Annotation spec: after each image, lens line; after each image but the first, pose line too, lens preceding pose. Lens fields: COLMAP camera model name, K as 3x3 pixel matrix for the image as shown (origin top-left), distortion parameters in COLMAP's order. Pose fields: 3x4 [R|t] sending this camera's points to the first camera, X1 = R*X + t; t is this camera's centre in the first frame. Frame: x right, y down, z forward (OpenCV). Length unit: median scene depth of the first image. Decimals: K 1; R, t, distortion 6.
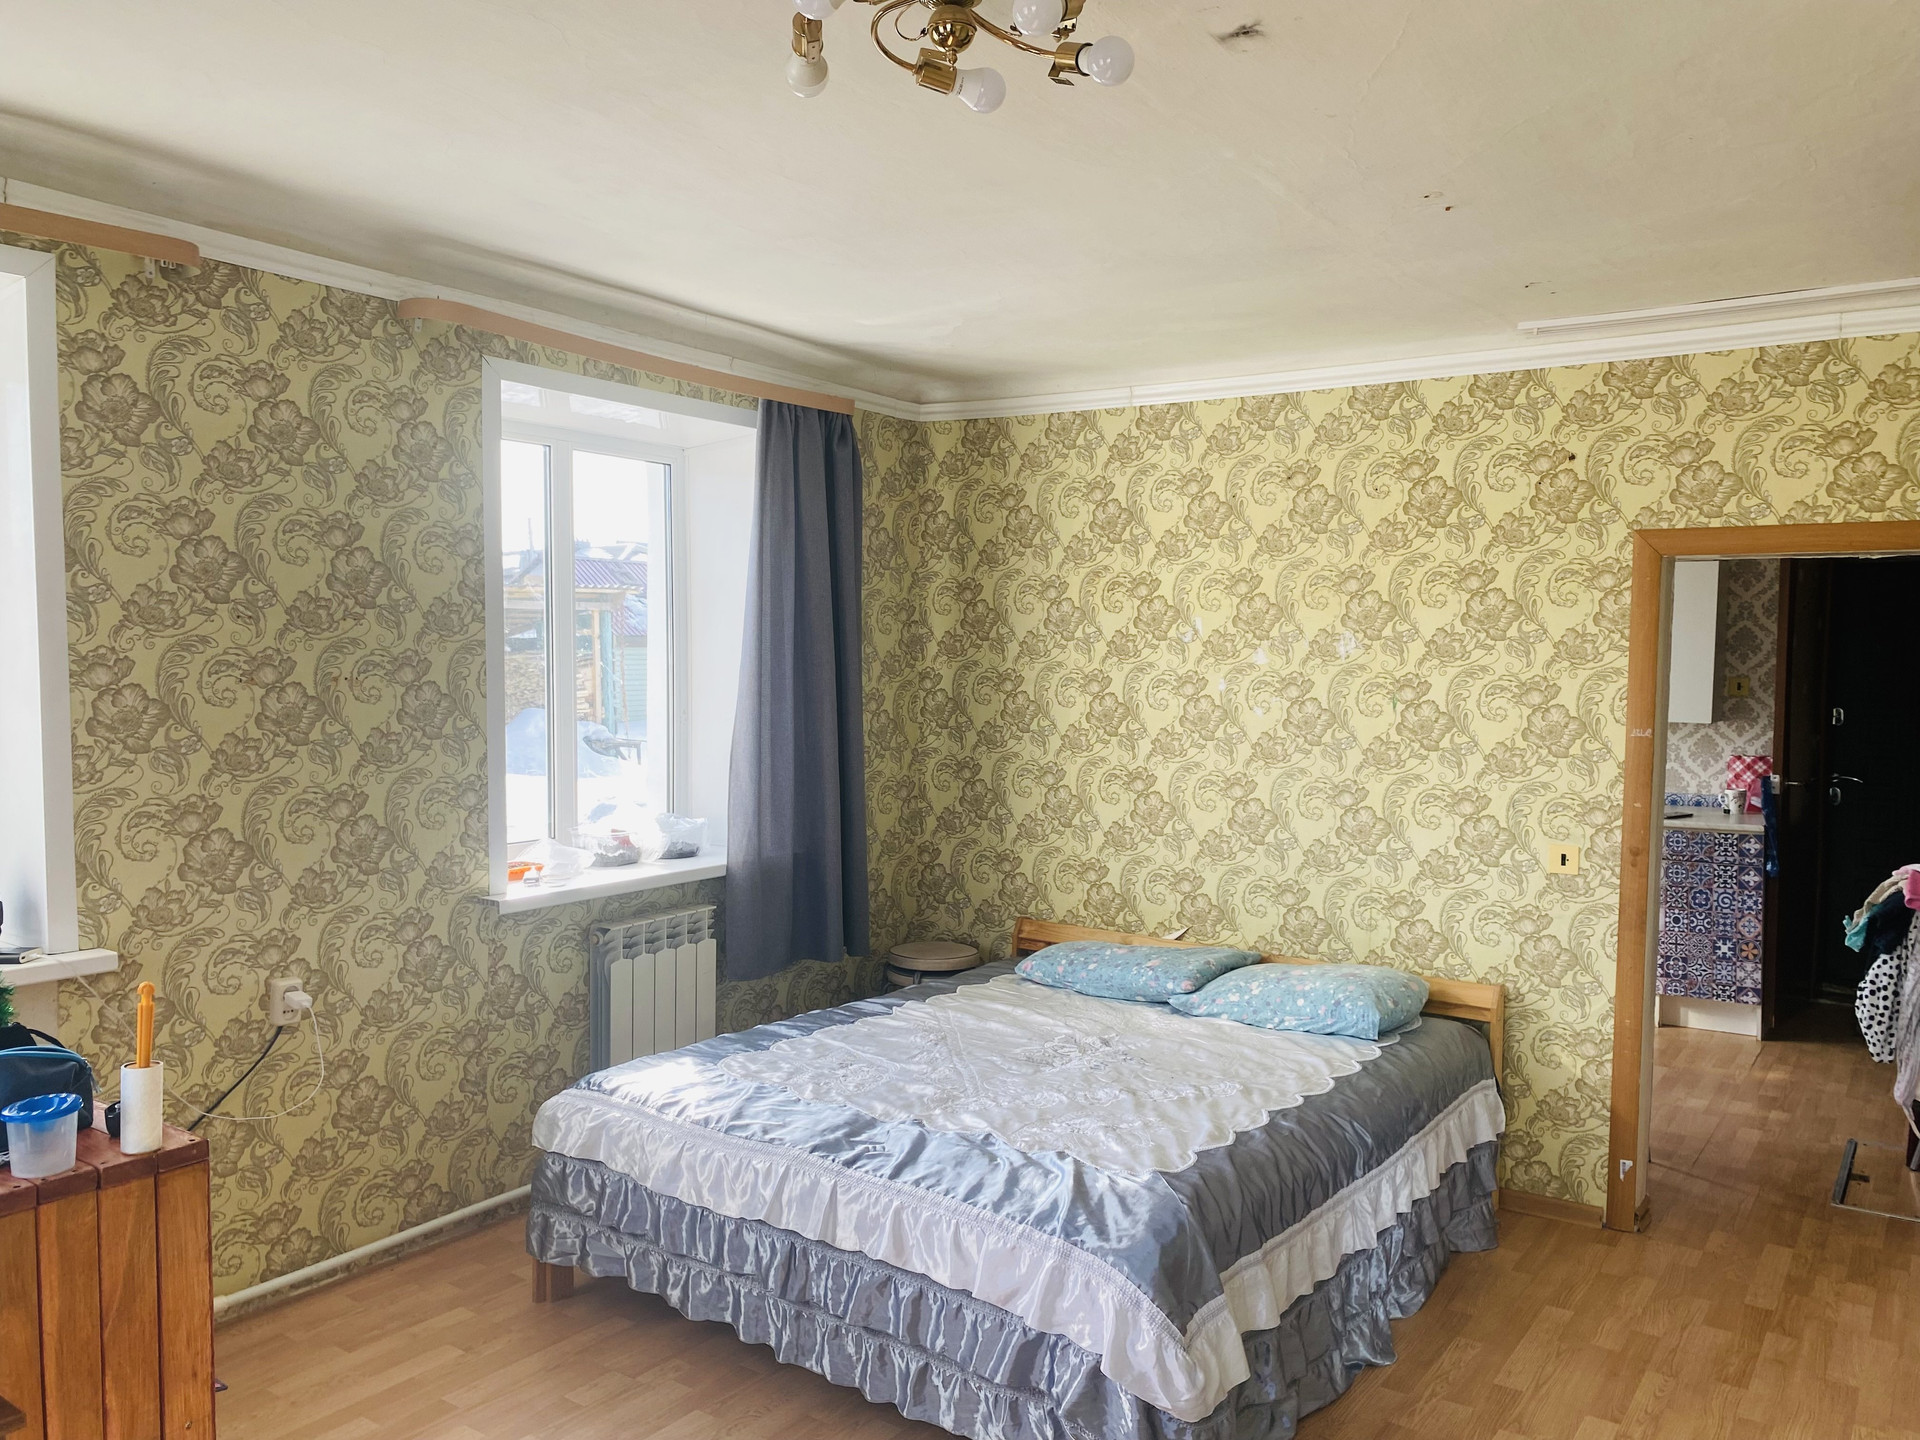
lens RADIAL K [[1468.1, 0, 973.7], [0, 1468.1, 746.8], [0, 0, 1]] dist [0.052957, -0.051847]
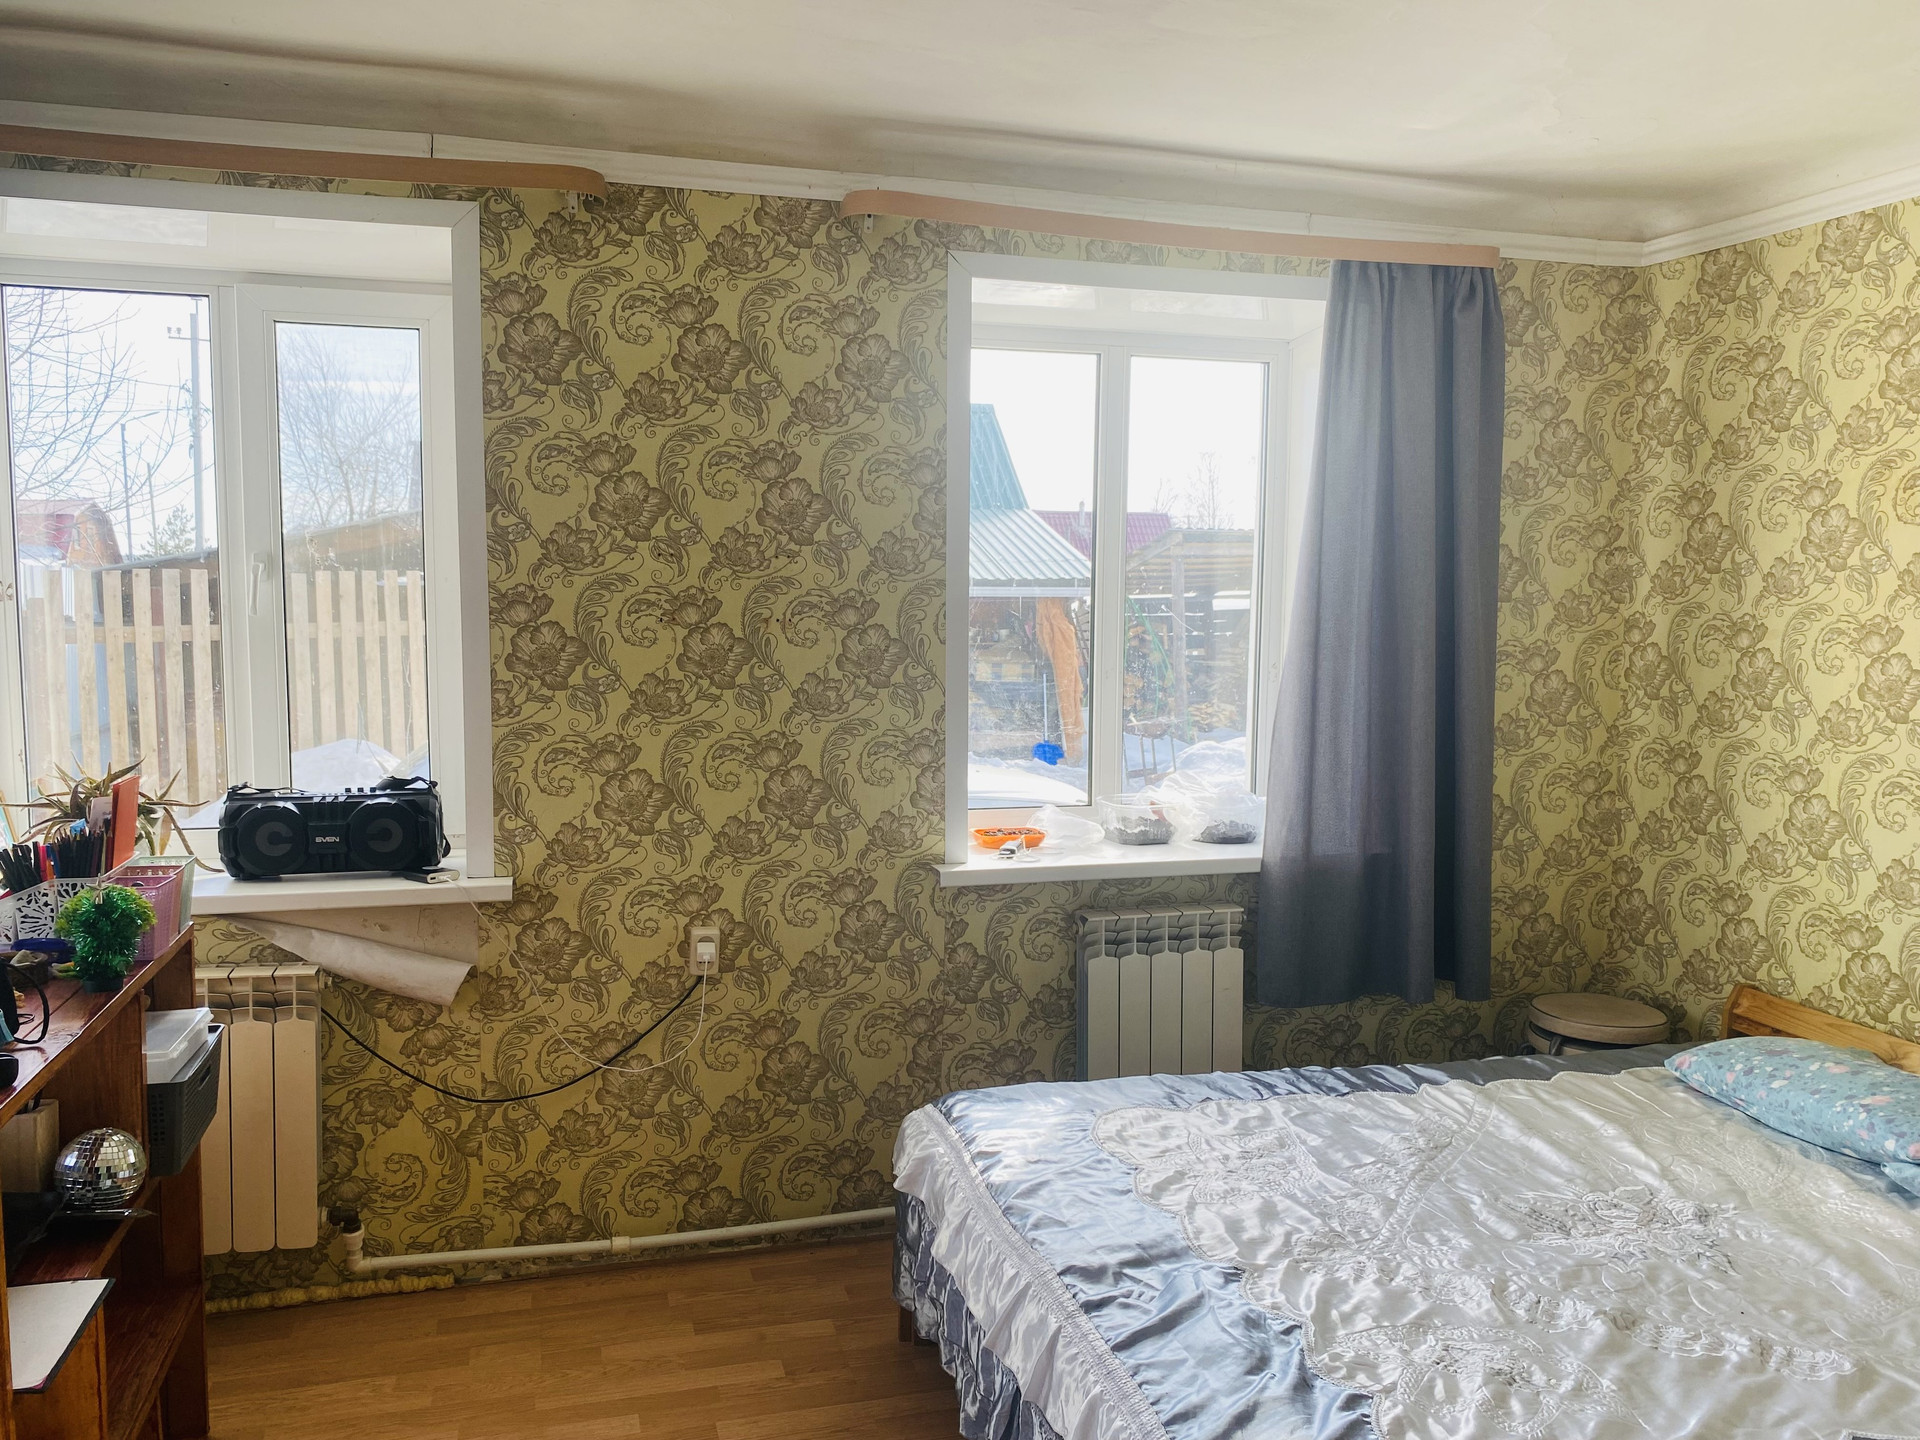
lens RADIAL K [[1468.1, 0, 955.0], [0, 1468.1, 727.9], [0, 0, 1]] dist [0.052957, -0.051847]
pose [[0.772153, 0.055767, -0.632985, 0.240755], [-0.041933, 0.998442, 0.036813, -0.015130], [0.634051, -0.001882, 0.773289, 0.328230]]
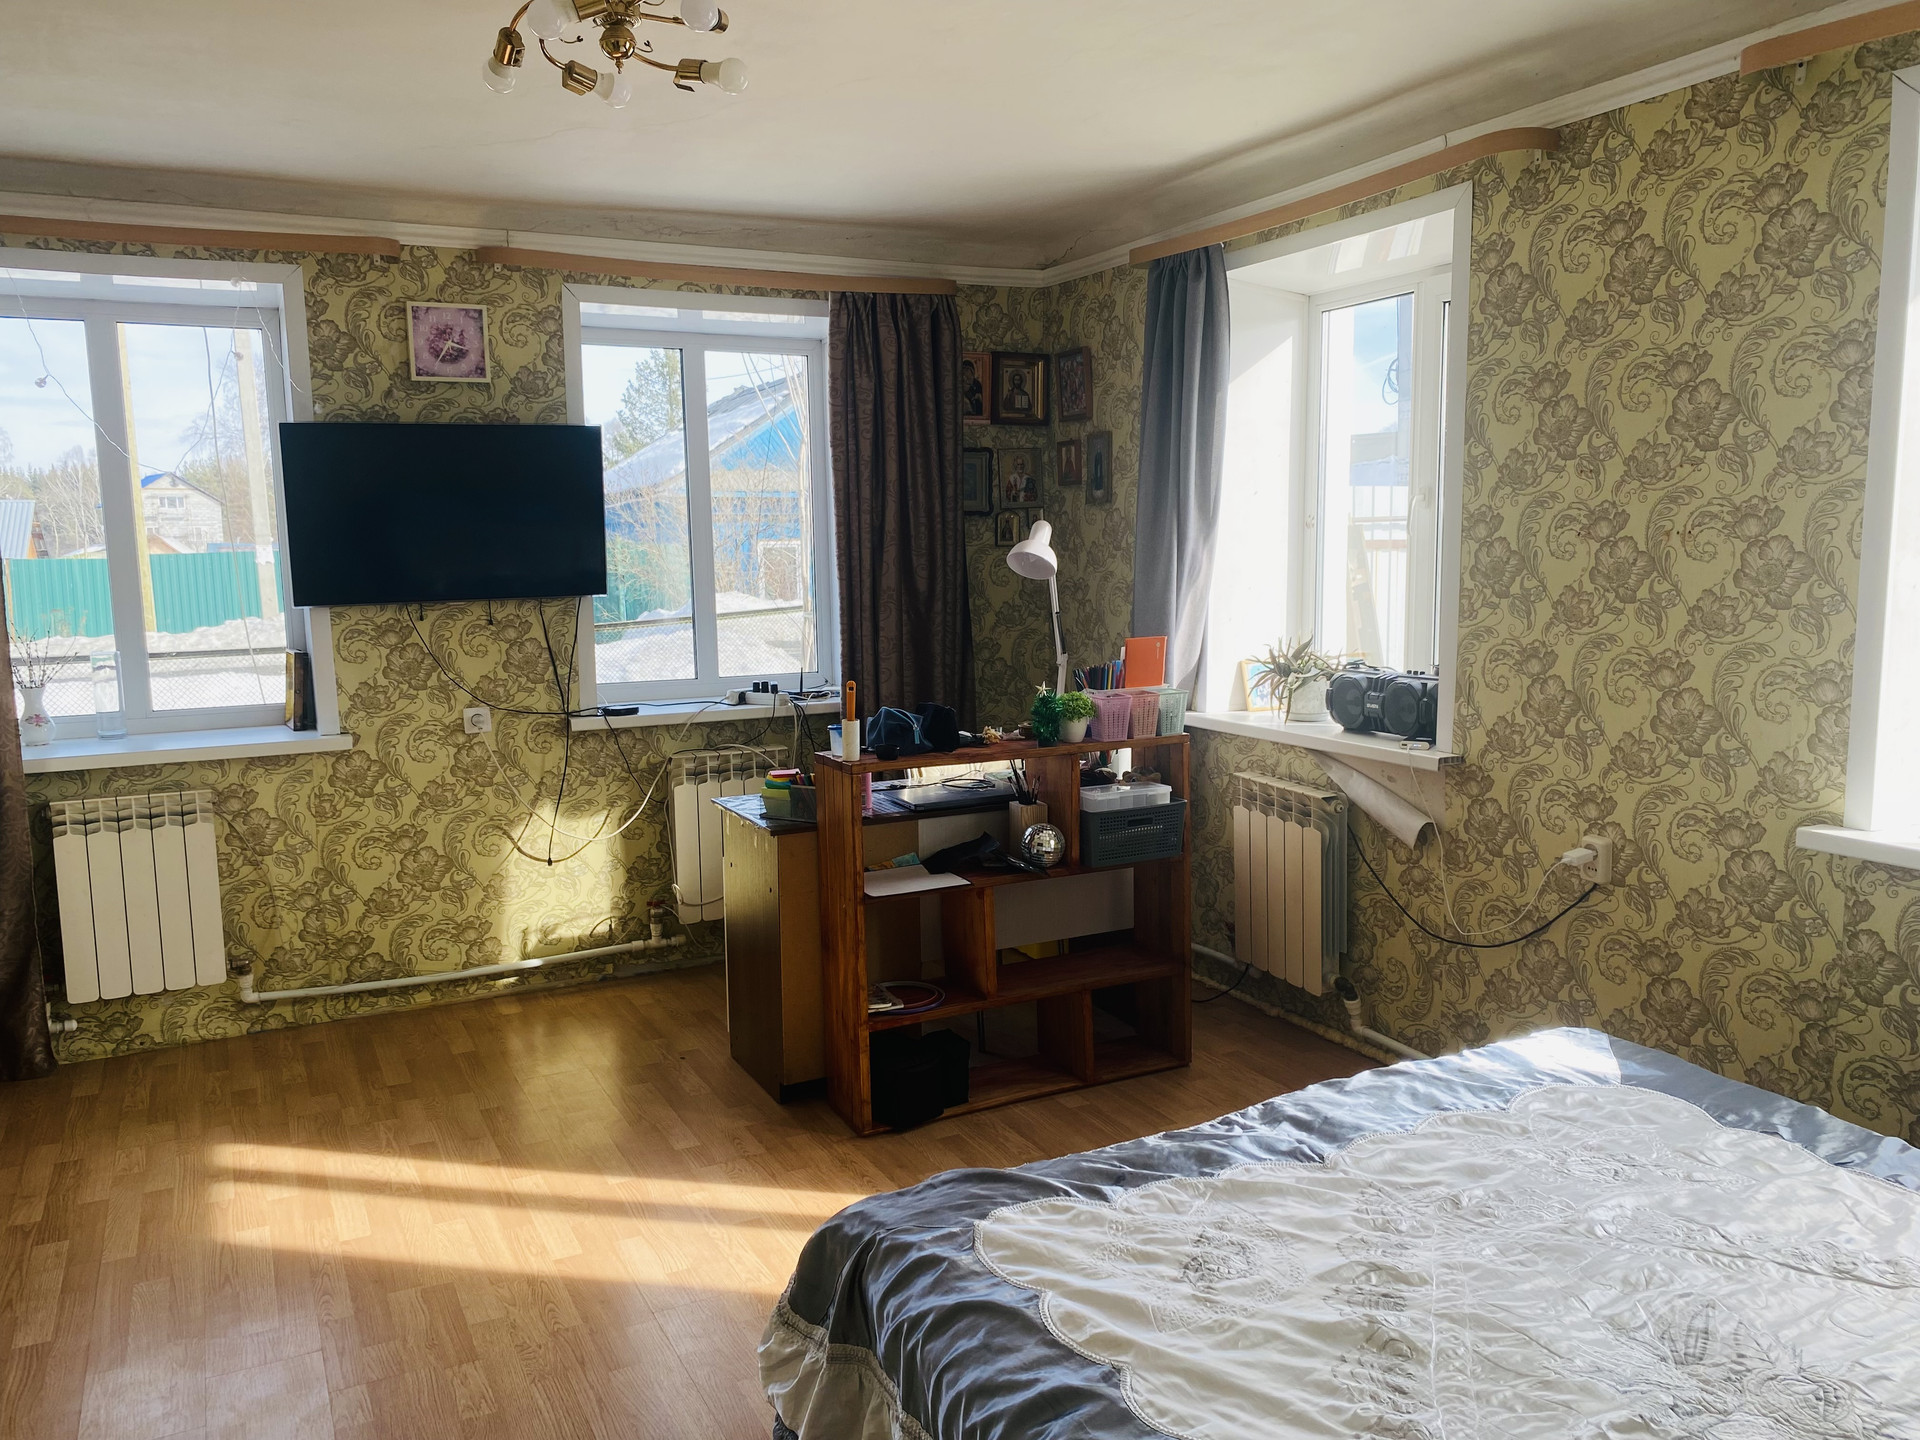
lens RADIAL K [[1468.1, 0, 955.1], [0, 1468.1, 736.8], [0, 0, 1]] dist [0.052957, -0.051847]
pose [[-0.476135, 0.116574, -0.871611, 0.544821], [-0.047668, 0.986296, 0.157952, -0.041908], [0.878079, 0.116754, -0.464053, 0.979065]]
